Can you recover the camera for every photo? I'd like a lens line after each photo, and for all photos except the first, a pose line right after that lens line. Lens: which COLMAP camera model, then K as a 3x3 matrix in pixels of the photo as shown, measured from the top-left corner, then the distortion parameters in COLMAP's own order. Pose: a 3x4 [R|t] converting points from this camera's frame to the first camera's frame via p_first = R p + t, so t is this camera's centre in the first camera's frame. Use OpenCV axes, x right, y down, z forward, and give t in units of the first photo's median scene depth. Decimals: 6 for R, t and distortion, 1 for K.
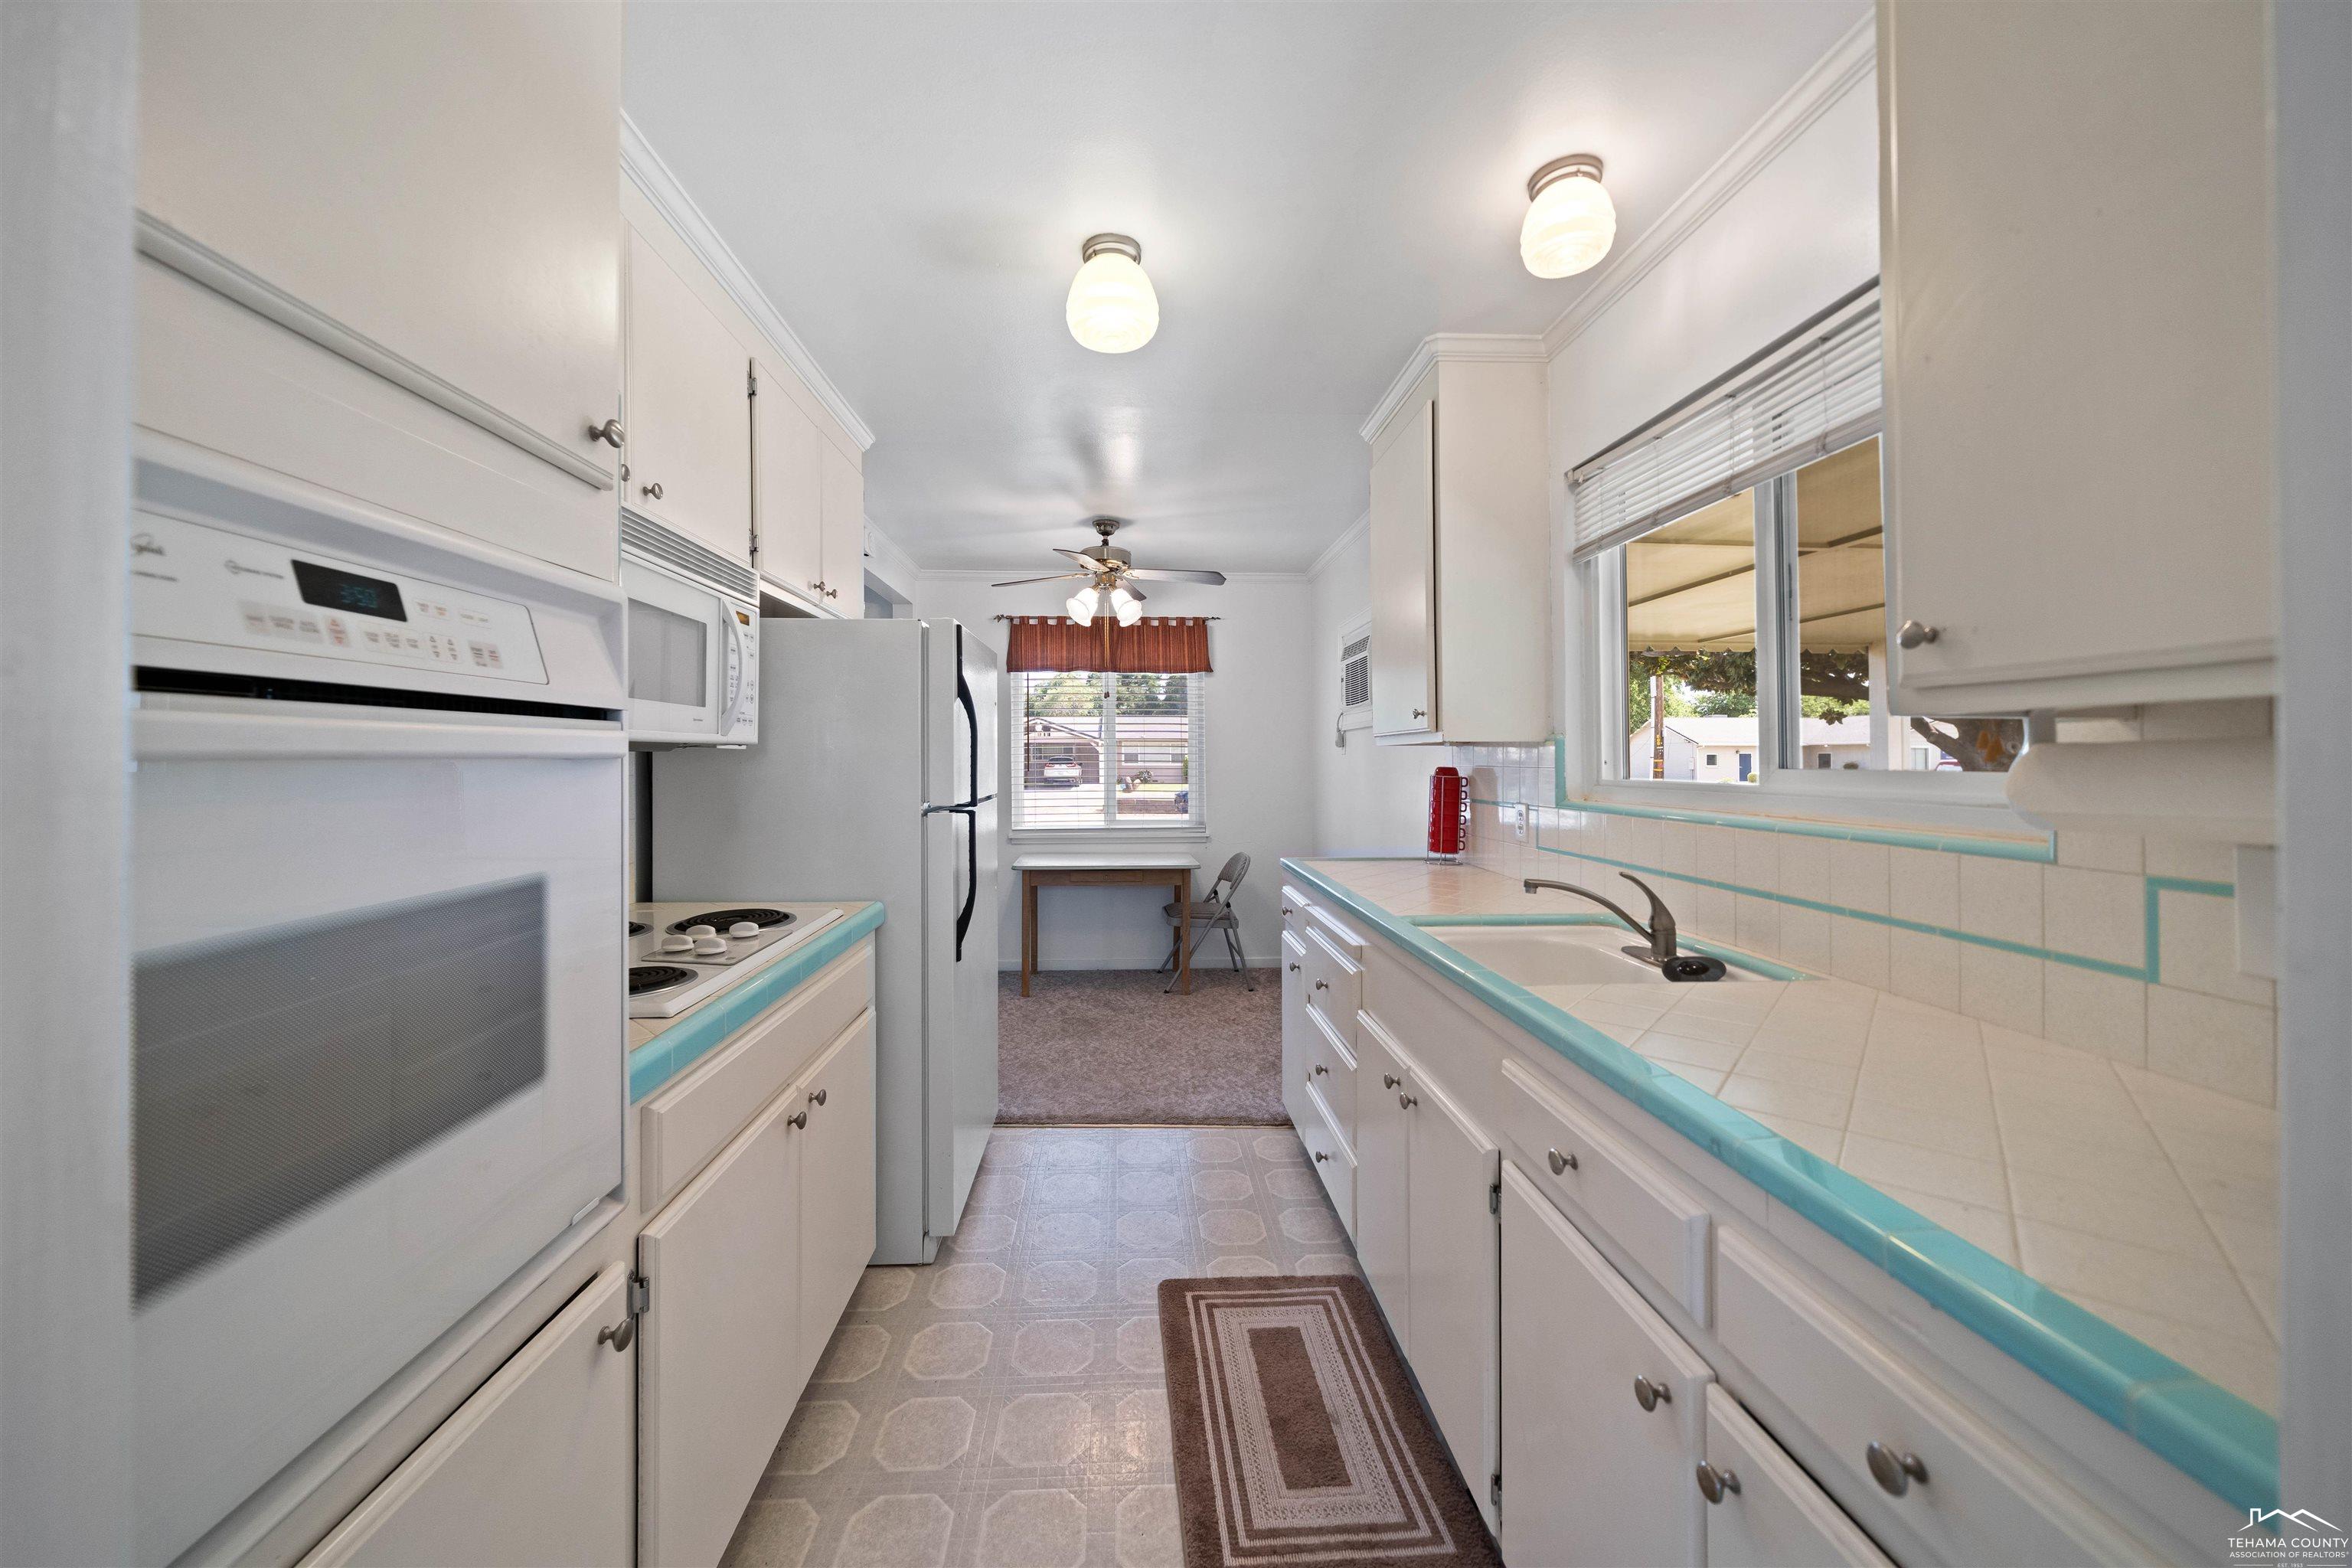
lens RADIAL K [[873.9, 0, 1169.9], [0, 873.9, 762.7], [0, 0, 1]] dist [-0.002485, -0.000118]
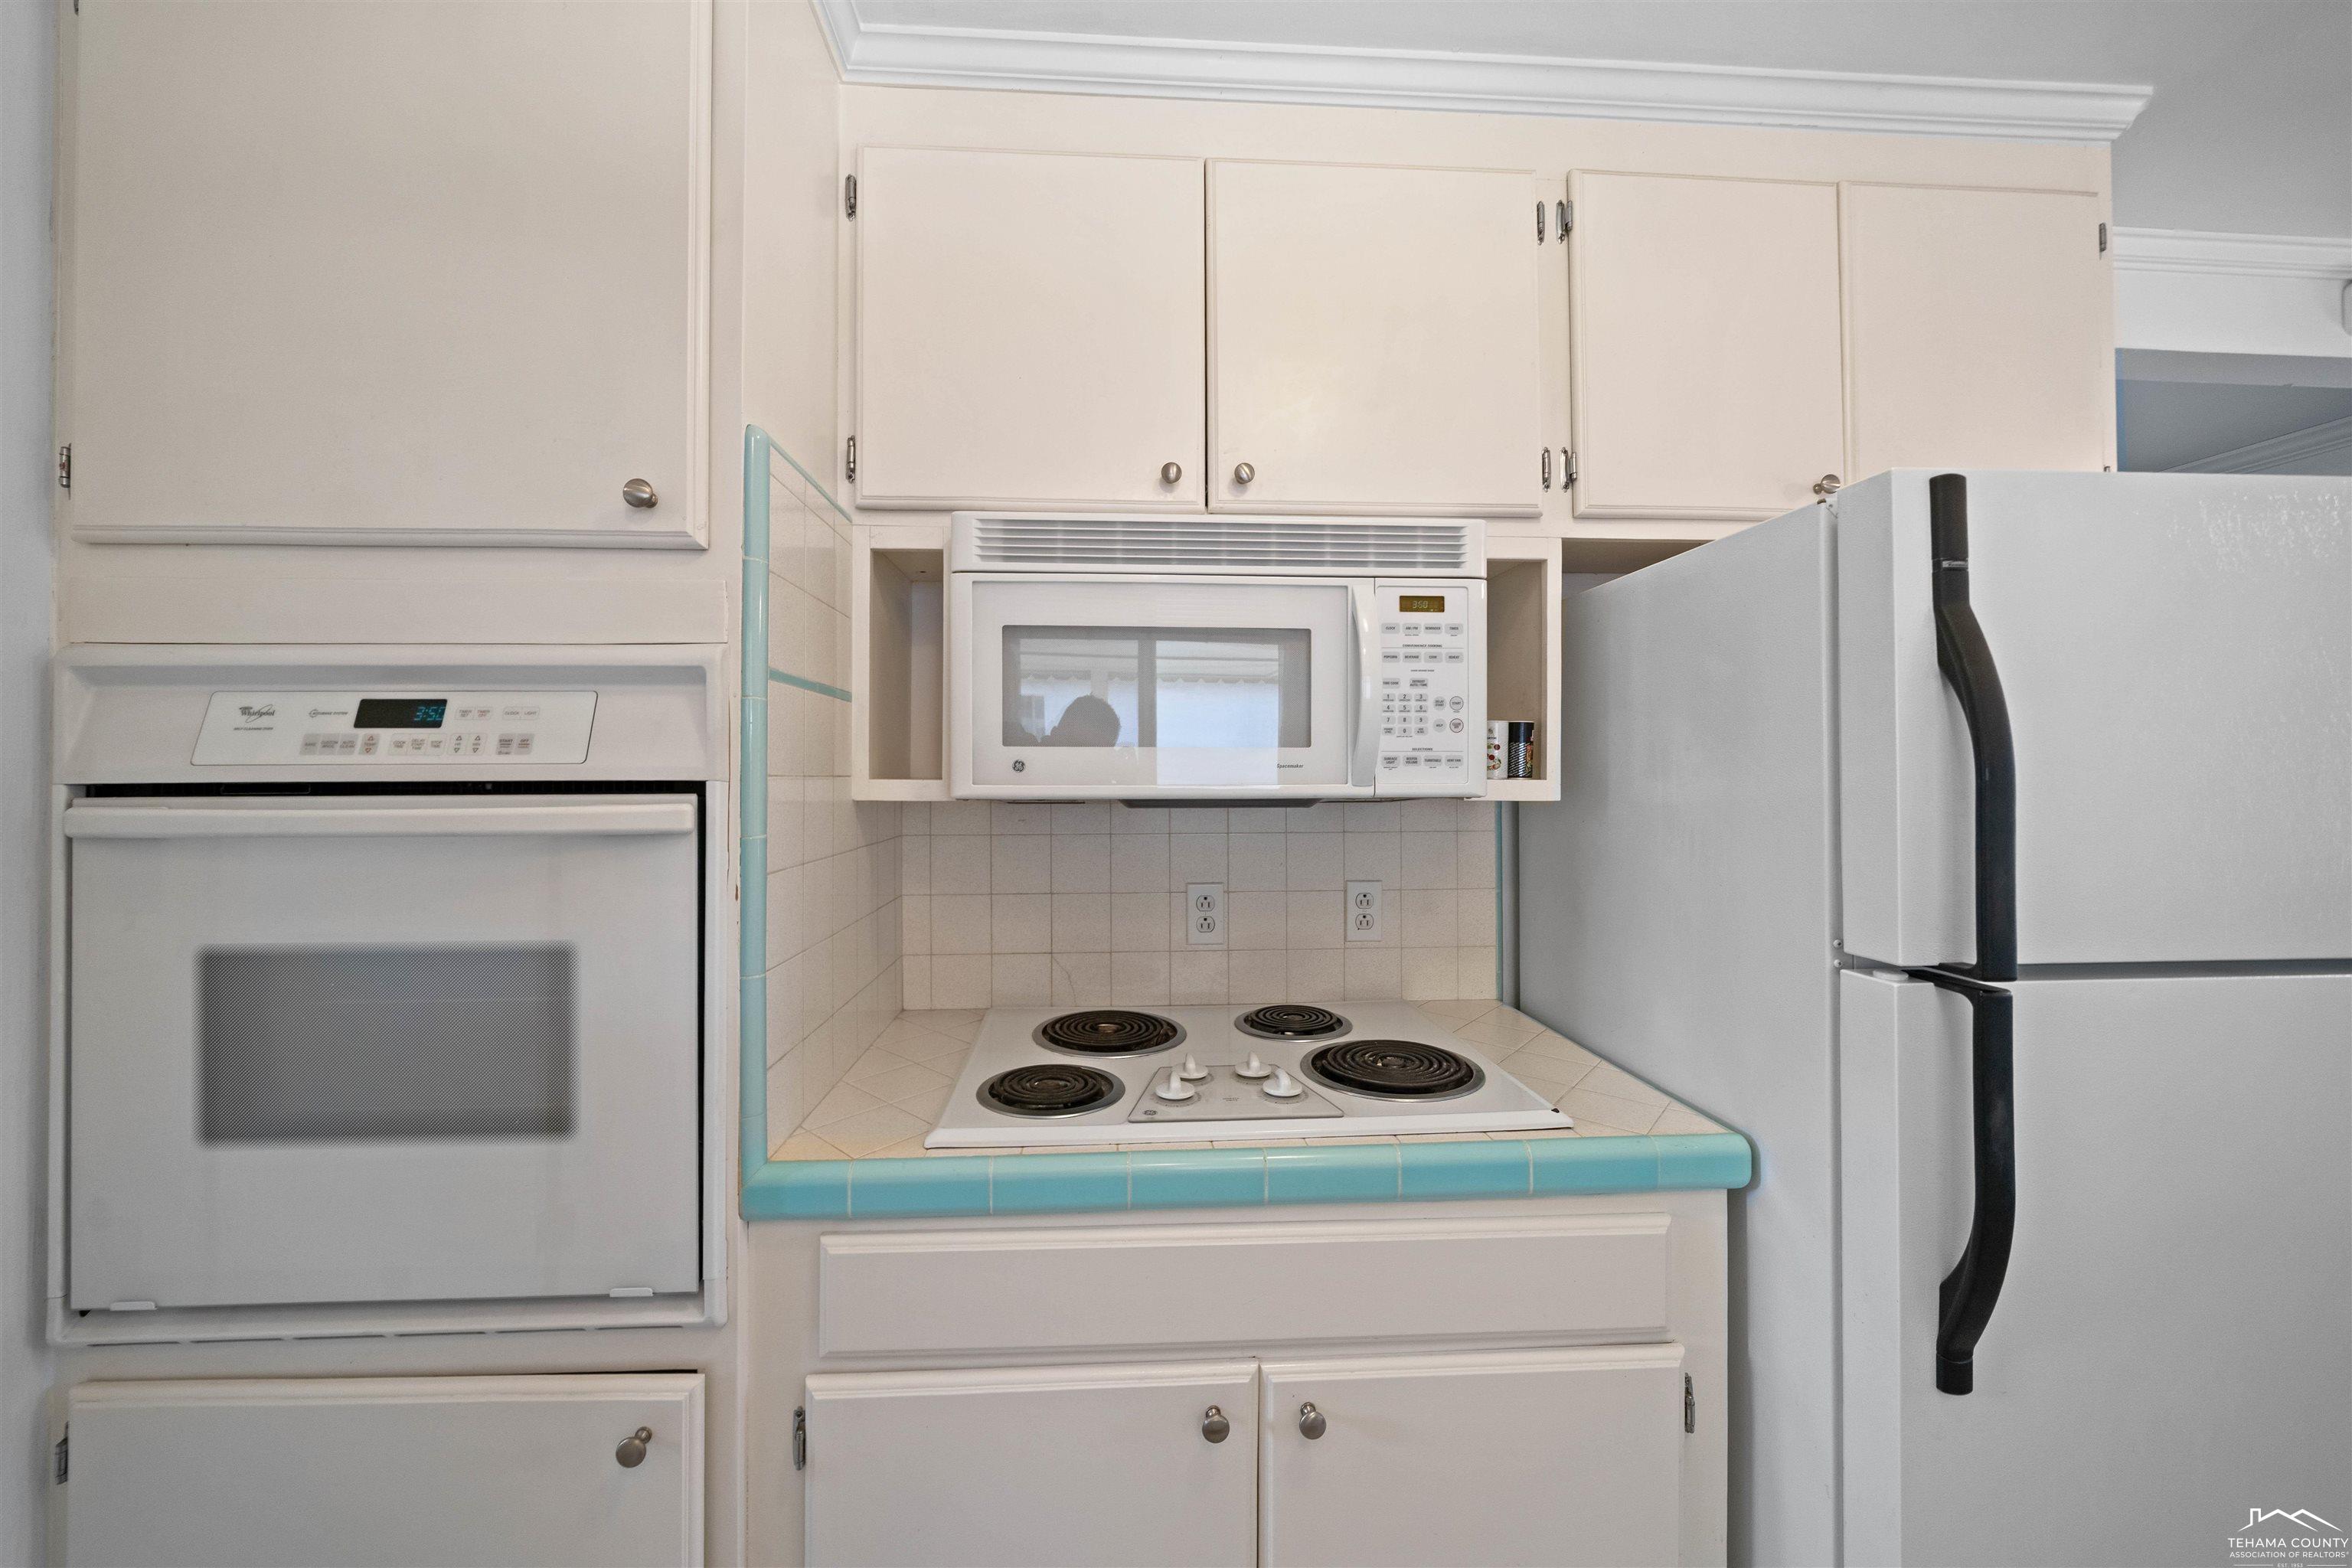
lens RADIAL K [[814.5, 0, 1071.2], [0, 814.5, 776.4], [0, 0, 1]] dist [-0.003778, -0.000077]
pose [[-0.009683, -0.003688, -0.999946, 0.109228], [-0.003733, 0.999986, -0.003652, -0.030442], [0.999946, 0.003698, -0.009696, 0.668791]]
